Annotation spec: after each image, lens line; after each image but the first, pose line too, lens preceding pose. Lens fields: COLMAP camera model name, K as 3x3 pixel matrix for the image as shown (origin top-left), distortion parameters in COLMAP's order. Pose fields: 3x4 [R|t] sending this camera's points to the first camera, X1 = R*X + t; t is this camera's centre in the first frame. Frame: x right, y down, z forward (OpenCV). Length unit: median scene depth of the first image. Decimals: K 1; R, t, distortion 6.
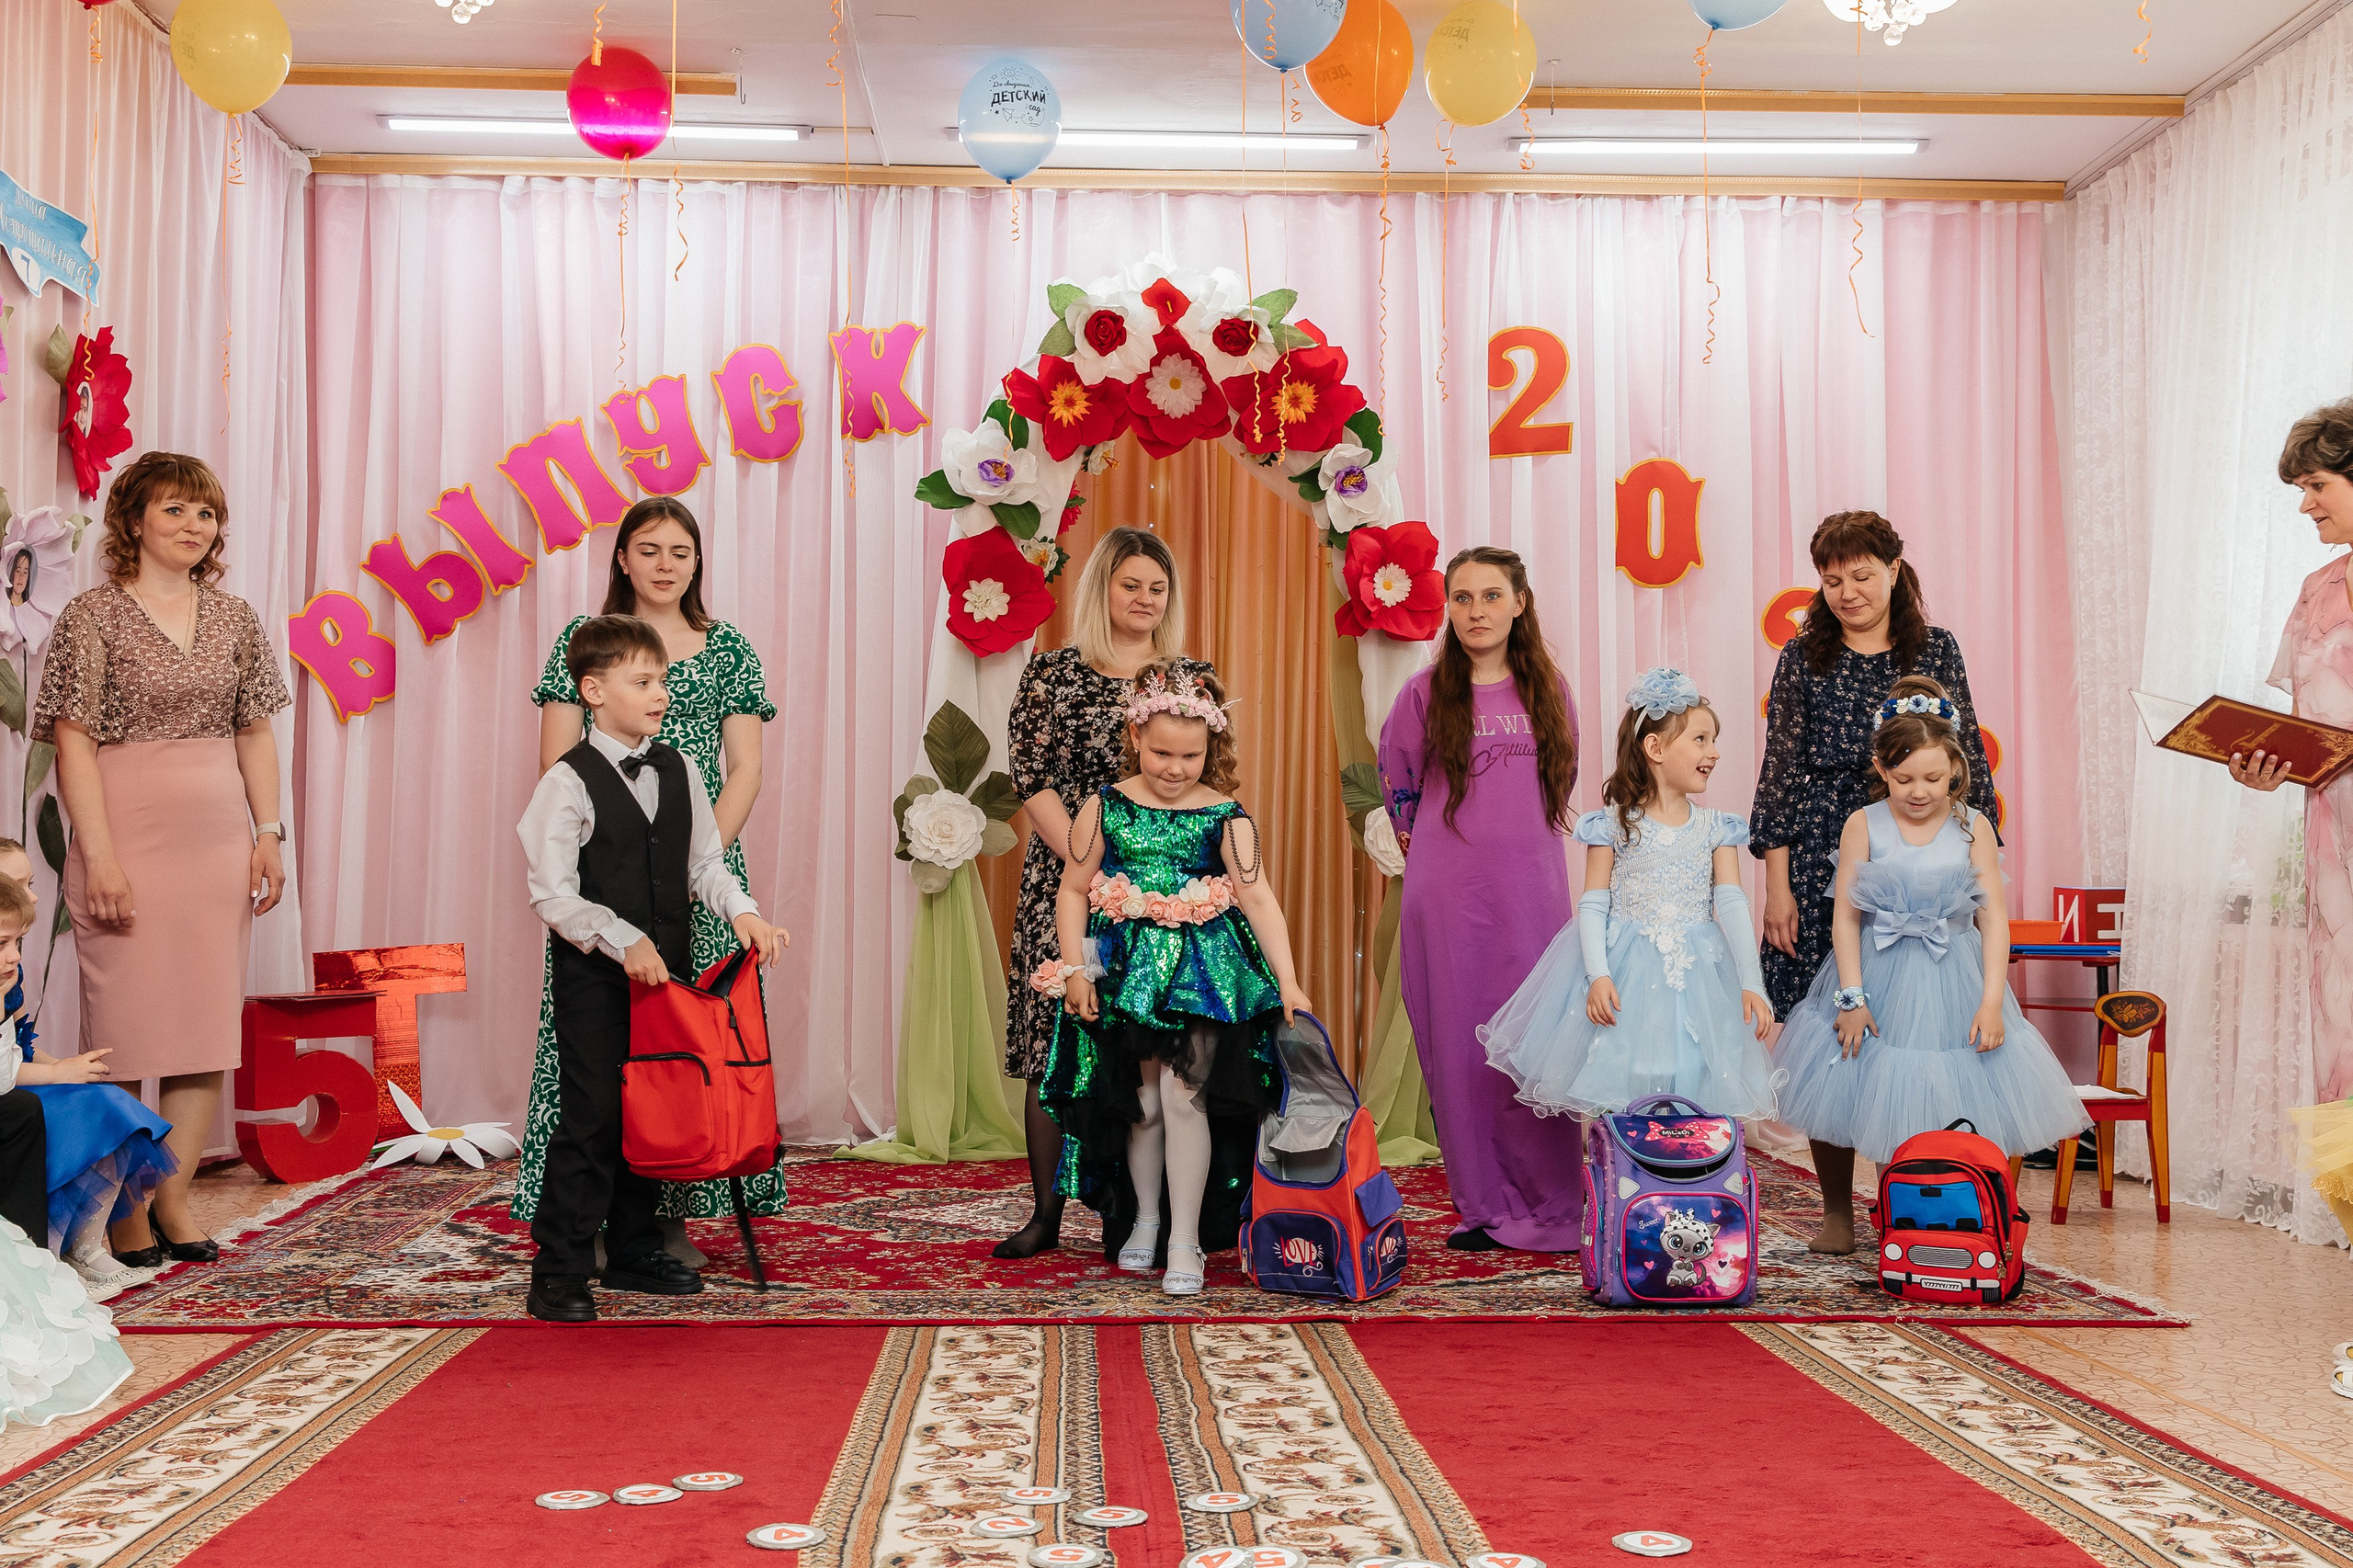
lens RADIAL K [[2506.5, 0, 1178.1], [0, 2506.5, 785.4], [0, 0, 1]] dist [0.037254, -0.009232]
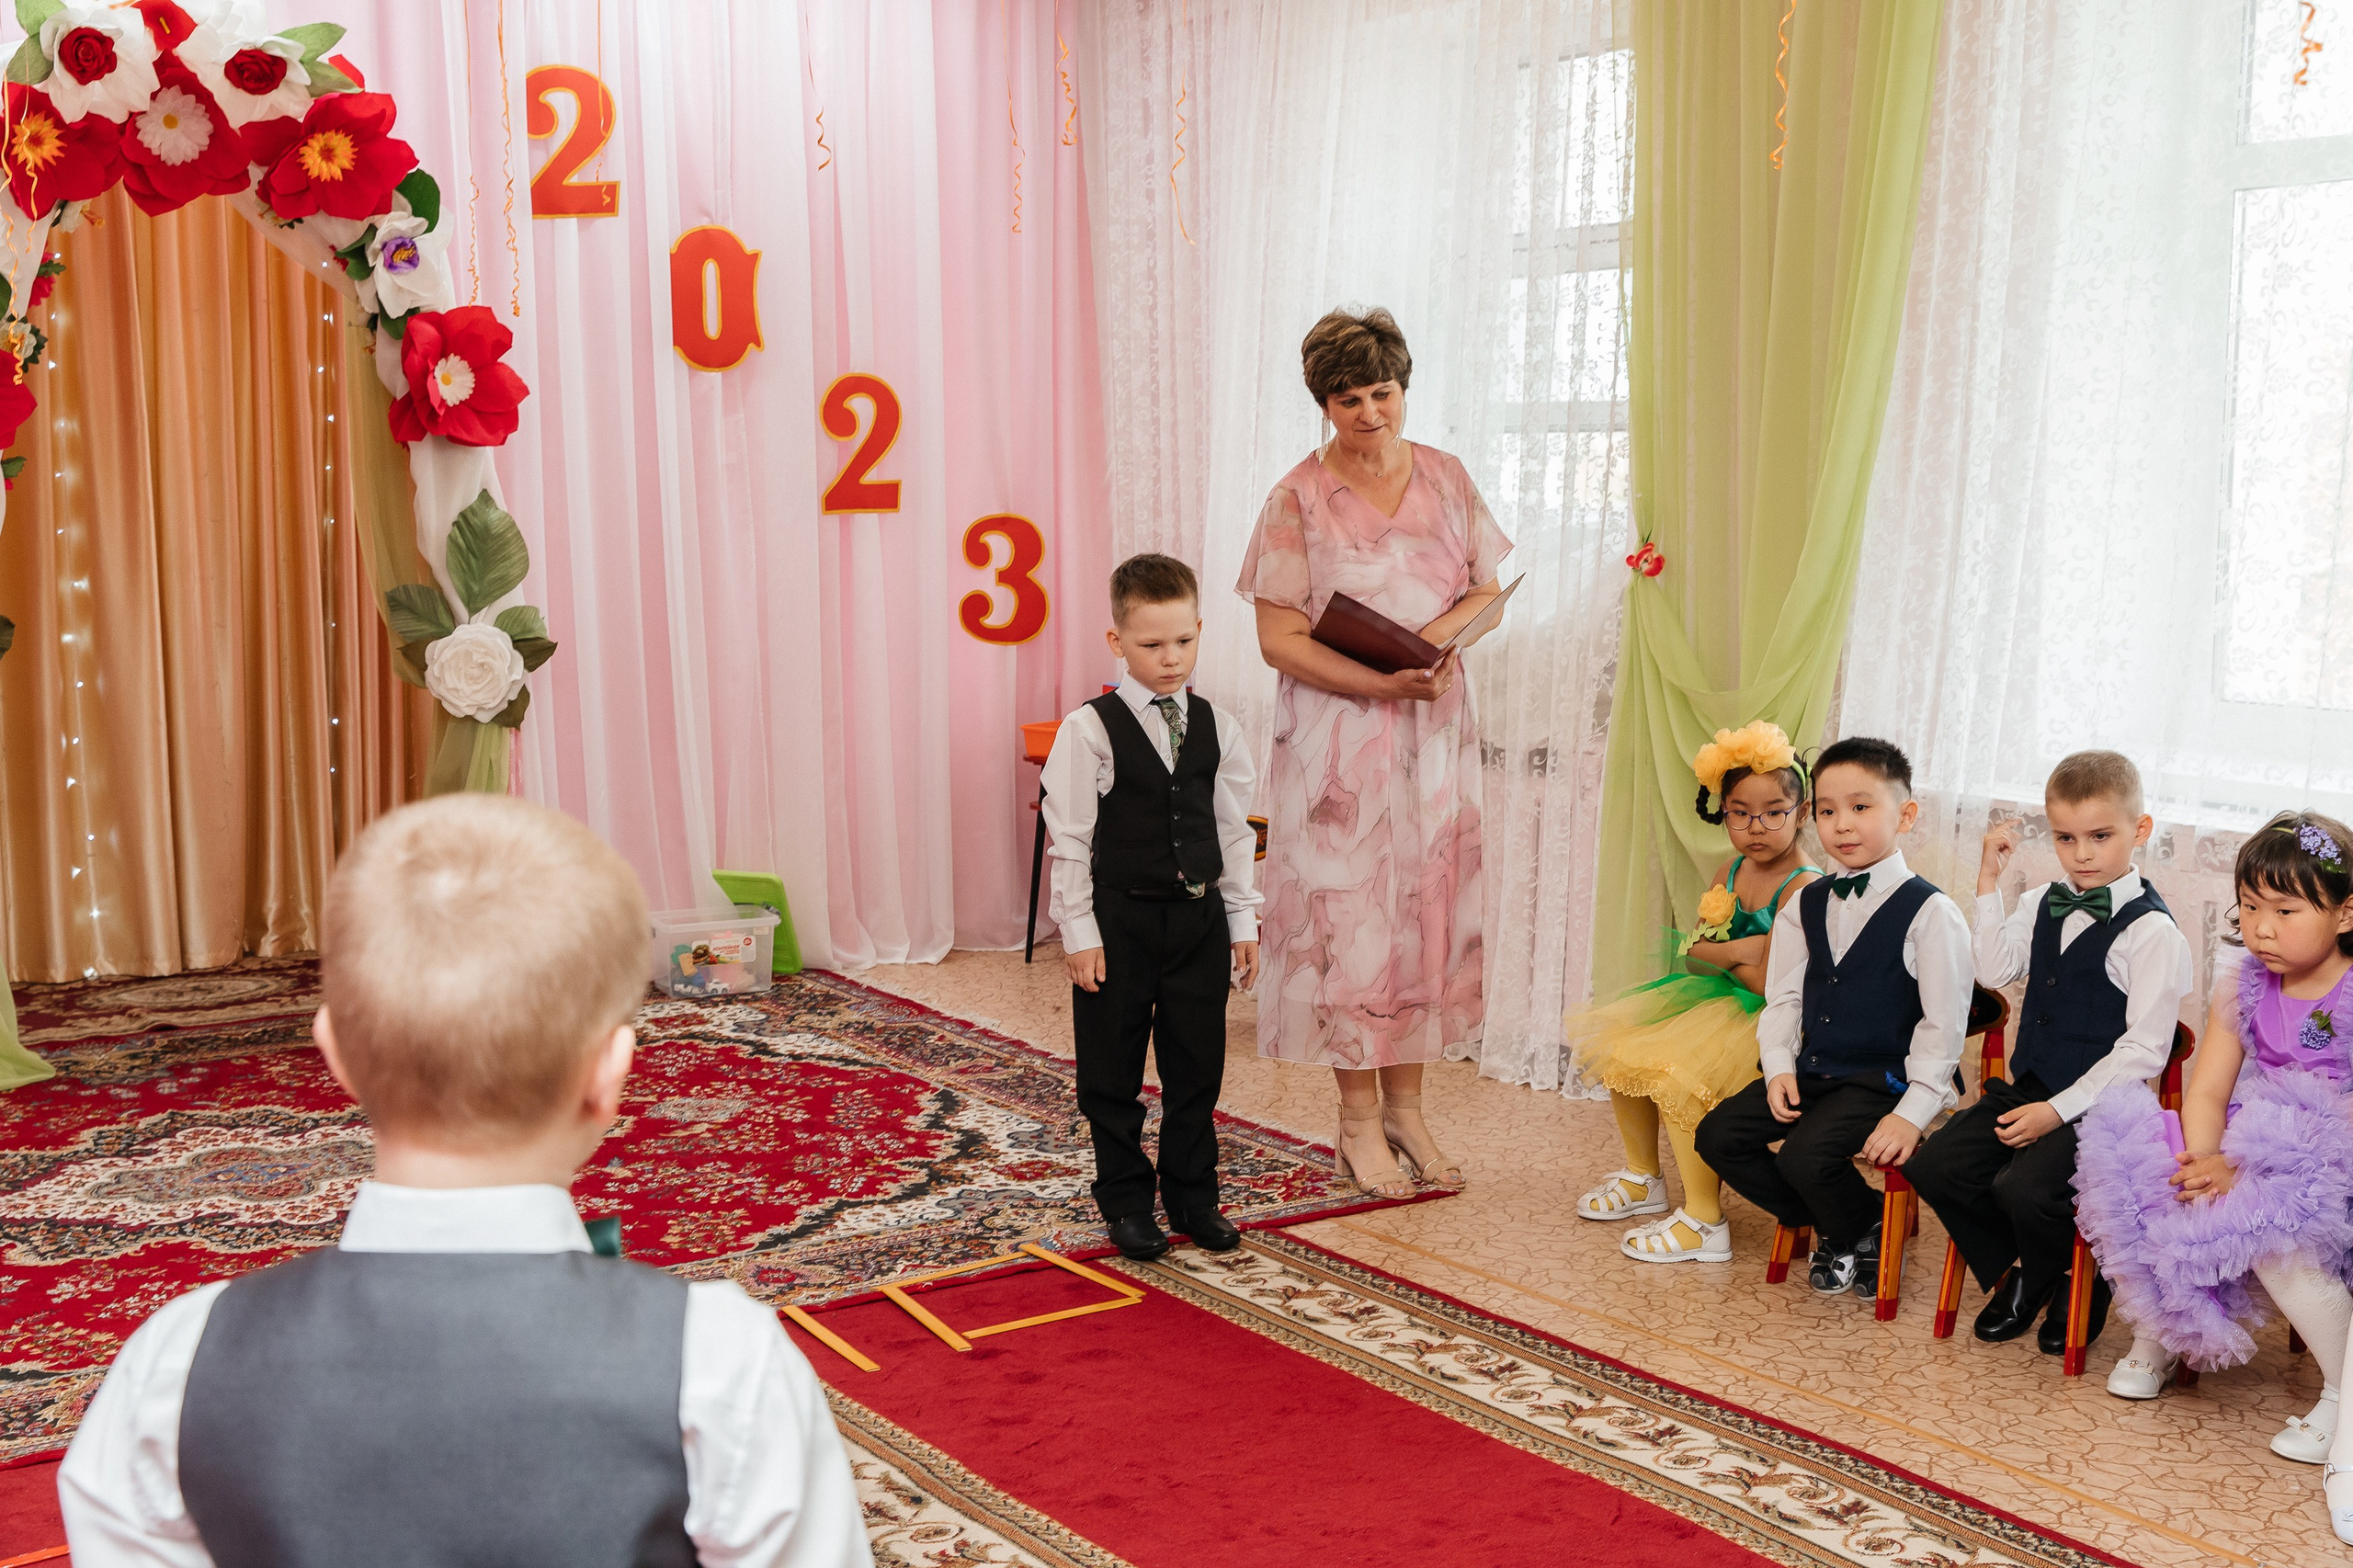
lens RADIAL K [[2747.7, 0, 1174.3], [0, 2747.7, 787.4], [0, 0, 1]] dist [0.002908, 0.007171]
pose [[0.859395, -0.067870, 0.506788, -0.189978], [-0.011860, 0.988239, 0.152459, -0.088877], [-0.511175, -0.137033, 0.848482, 0.056702]]
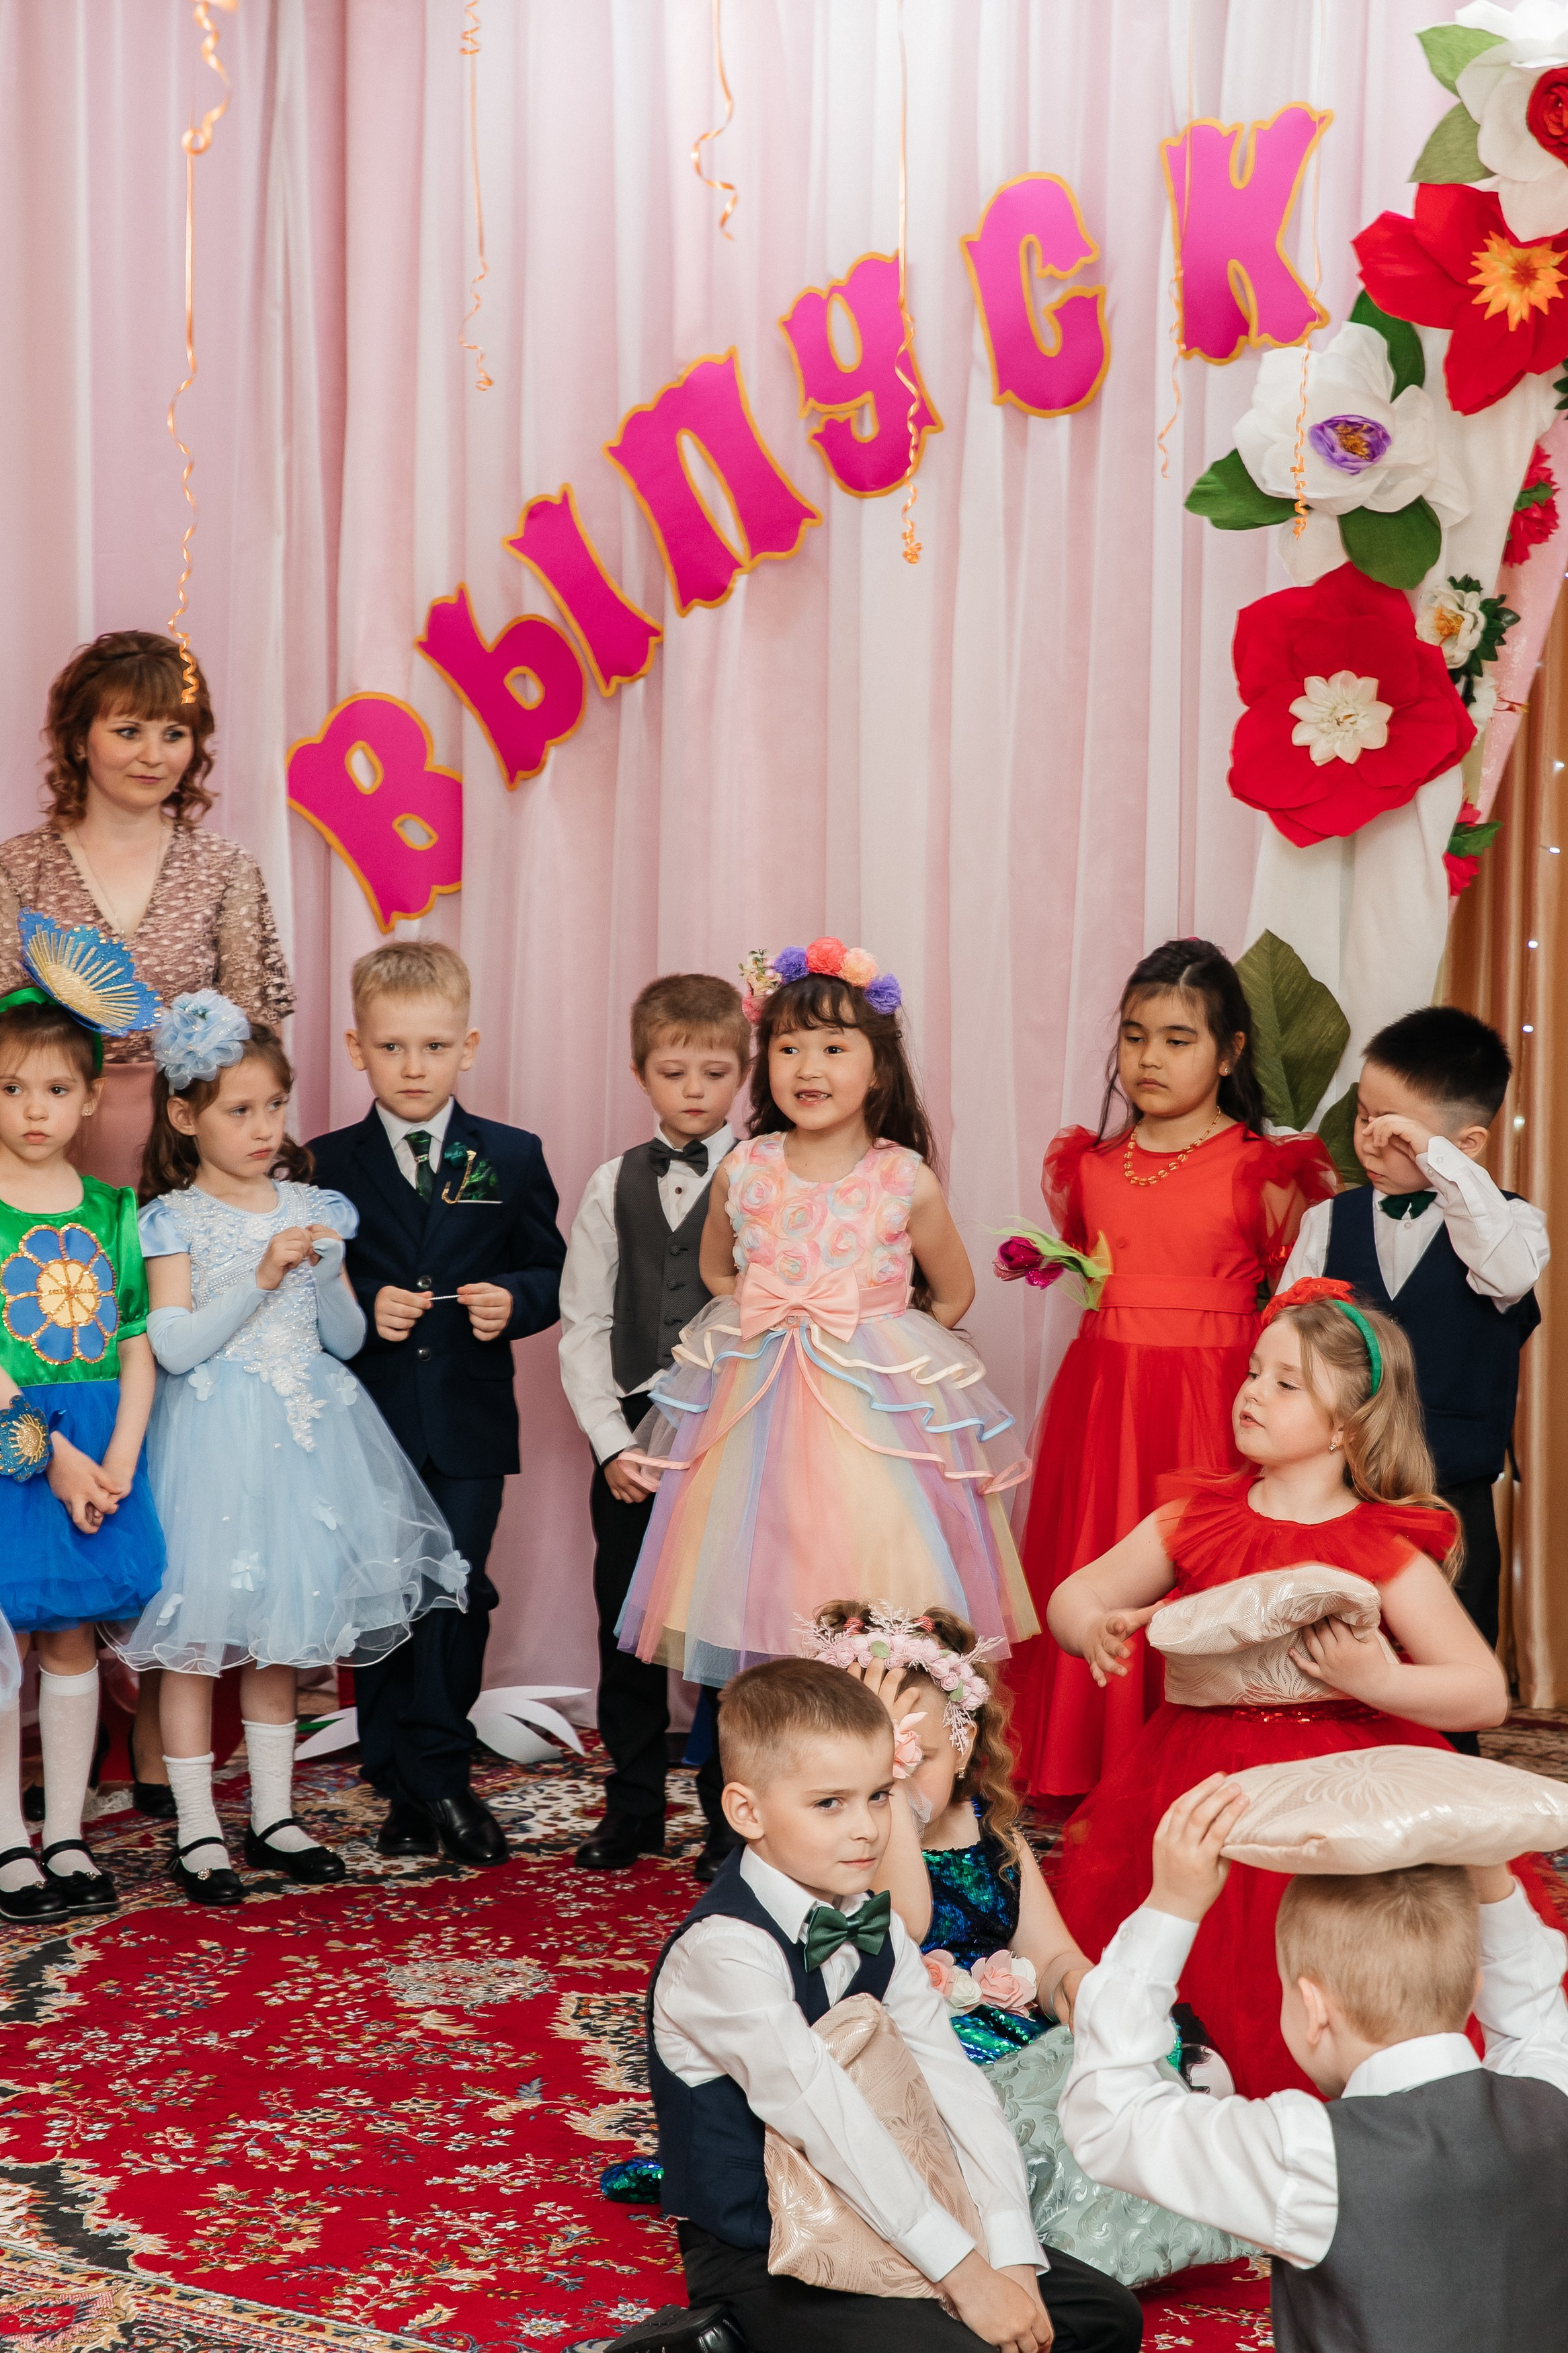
lens RADIAL K [[4688.8, 0, 784.0], [0, 4688.8, 1176.5], [0, 0, 1]] dist [0.020593, 0.045338]
pose [[0.806267, 0.053746, -0.589106, 0.362513], [0.016007, 0.993517, 0.112549, -0.089347], [0.591336, -0.100175, 0.800179, 0.227927]]
